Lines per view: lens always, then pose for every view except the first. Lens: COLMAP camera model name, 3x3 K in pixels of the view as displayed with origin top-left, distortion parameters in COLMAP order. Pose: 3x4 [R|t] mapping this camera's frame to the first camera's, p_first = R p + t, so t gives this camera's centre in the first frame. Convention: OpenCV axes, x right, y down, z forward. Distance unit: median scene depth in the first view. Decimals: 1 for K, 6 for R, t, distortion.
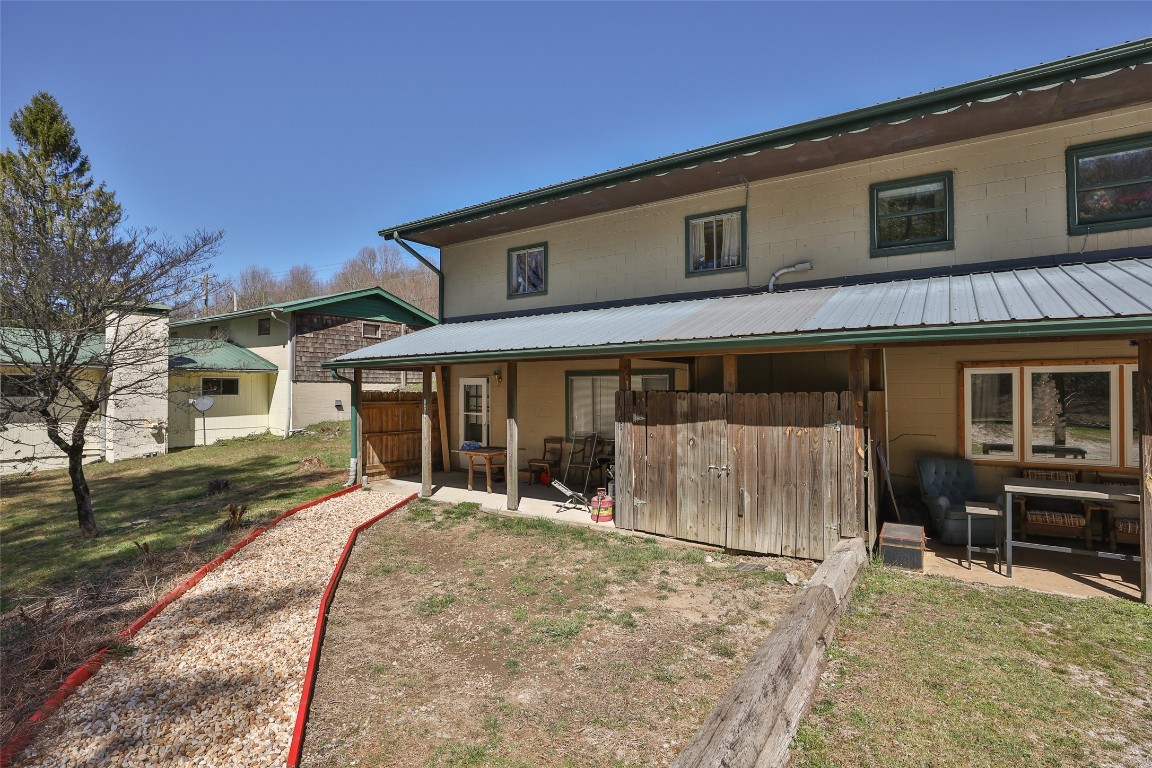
lens RADIAL K [[556.3, 0, 610.0], [0, 556.3, 387.0], [0, 0, 1]] dist [-0.024930, 0.001127]
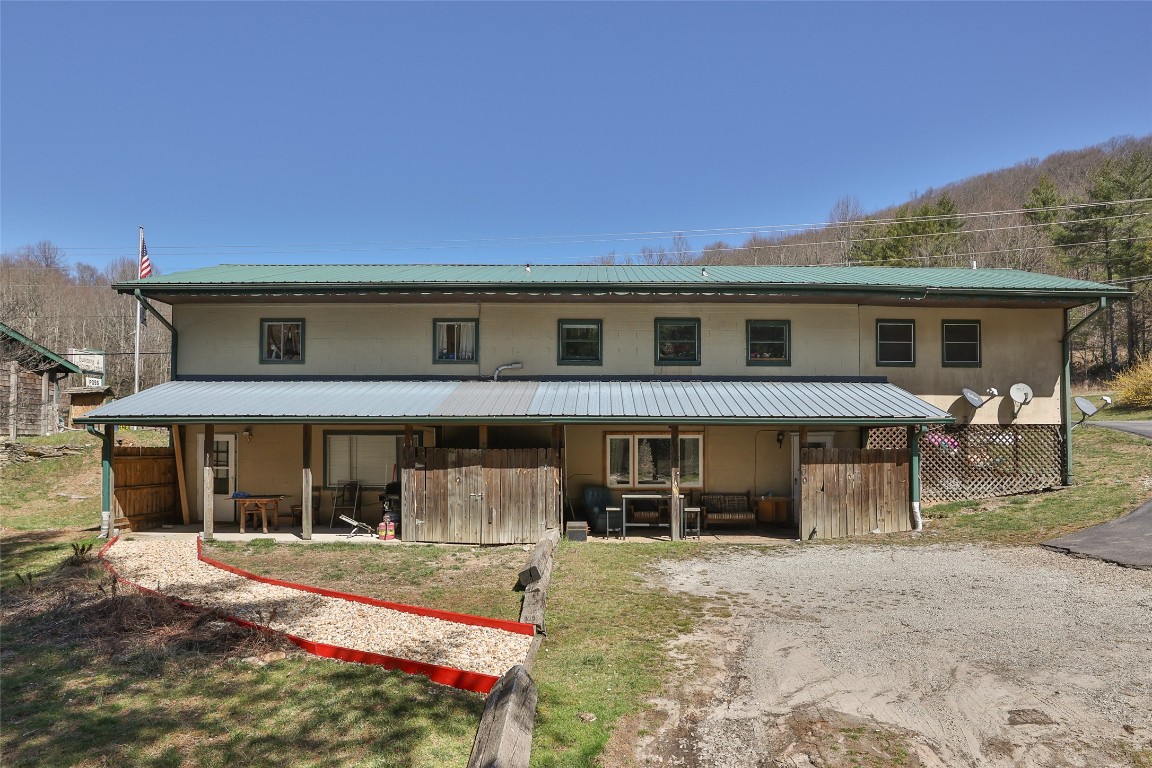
lens RADIAL K [[556.3, 0, 610.0], [0, 556.3, 387.0], [0, 0, 1]] dist [-0.024930, 0.001127]
pose [[0.840890, 0.061804, 0.537666, -0.324614], [-0.006007, 0.994463, -0.104917, -0.000903], [-0.541173, 0.084994, 0.836605, -0.526246]]
